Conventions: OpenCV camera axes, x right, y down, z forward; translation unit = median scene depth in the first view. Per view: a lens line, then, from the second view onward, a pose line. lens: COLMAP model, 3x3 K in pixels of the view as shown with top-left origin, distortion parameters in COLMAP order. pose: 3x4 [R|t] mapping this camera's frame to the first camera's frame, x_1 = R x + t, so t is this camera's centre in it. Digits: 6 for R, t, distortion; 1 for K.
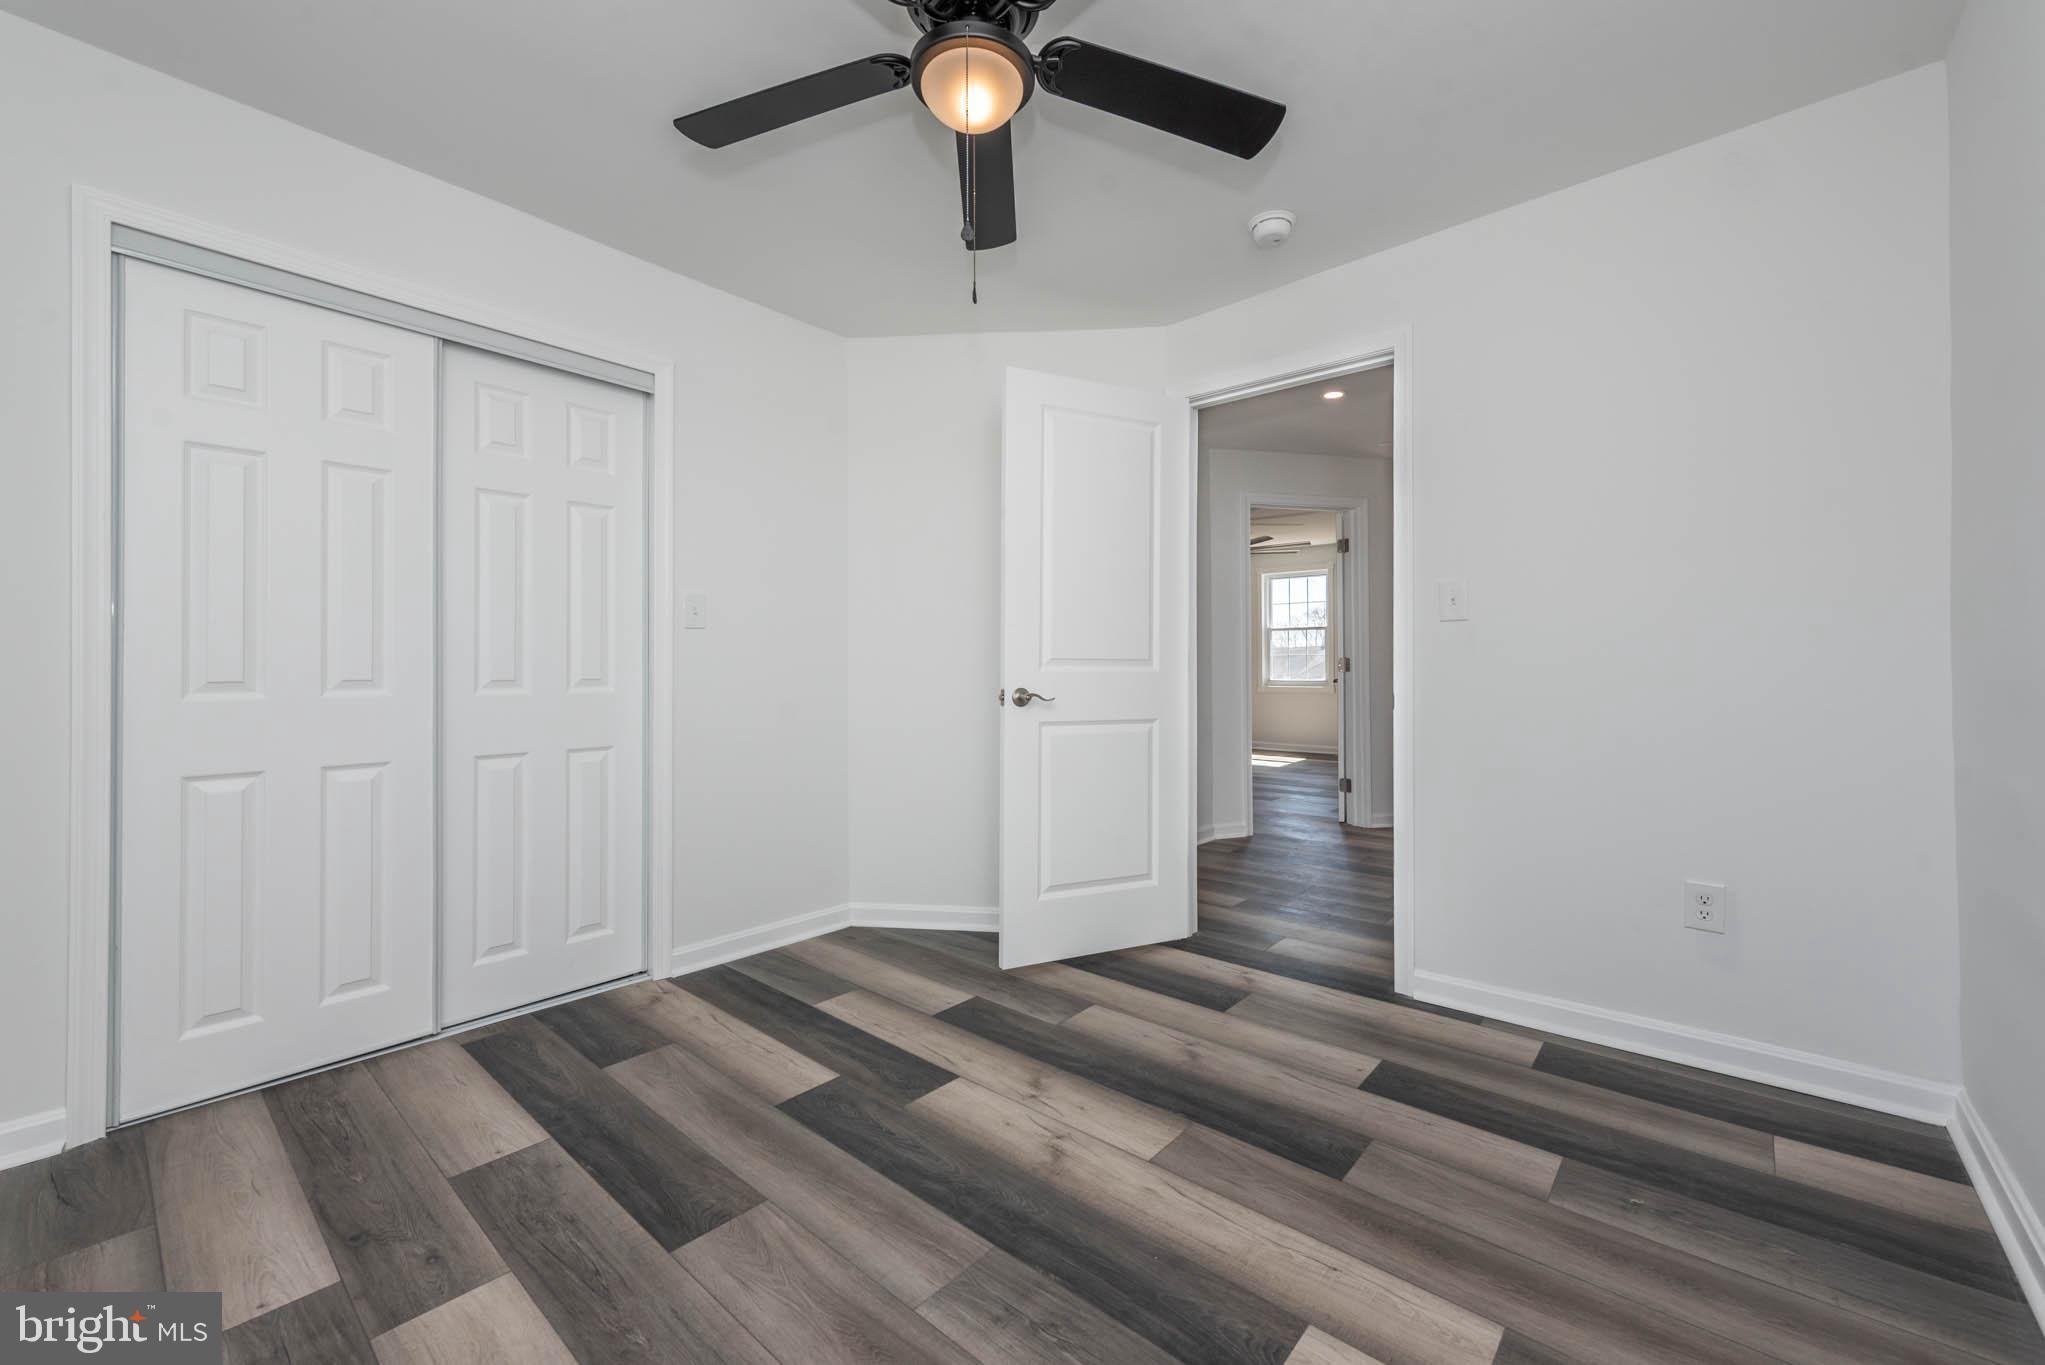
lens RADIAL K [[811.4, 0, 1028.7], [0, 811.4, 669.8], [0, 0, 1]] dist [0.010884, -0.002271]
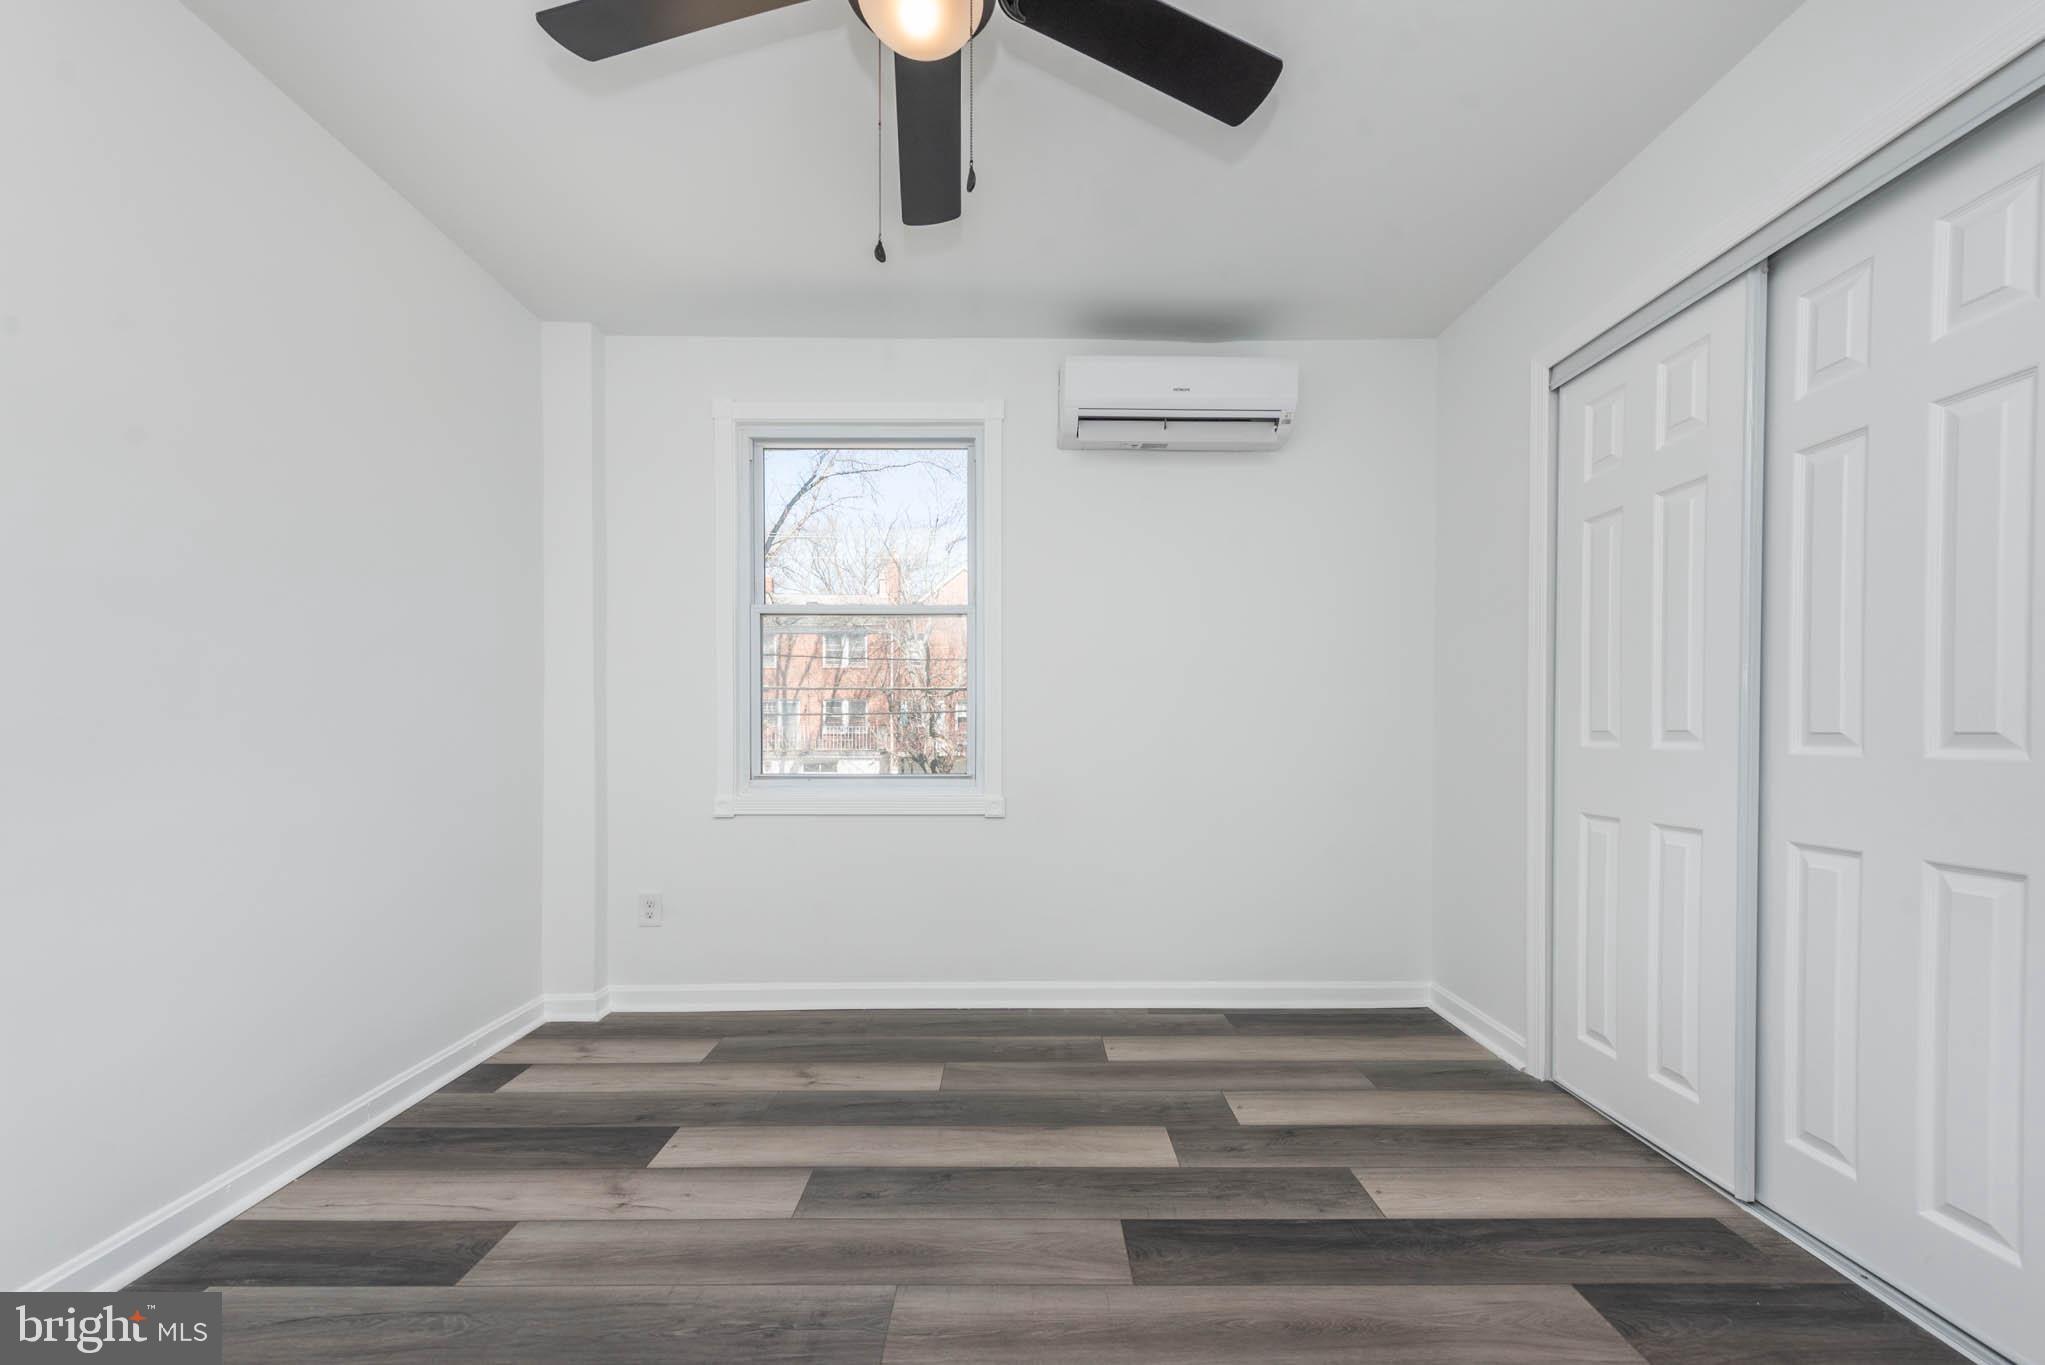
lens RADIAL K [[811.4, 0, 1022.2], [0, 811.4, 729.4], [0, 0, 1]] dist [0.010884, -0.002271]
pose [[-0.742888, 0.001384, -0.669414, 0.382253], [-0.004096, 0.999970, 0.006612, 0.010839], [0.669403, 0.007654, -0.742860, 1.547555]]
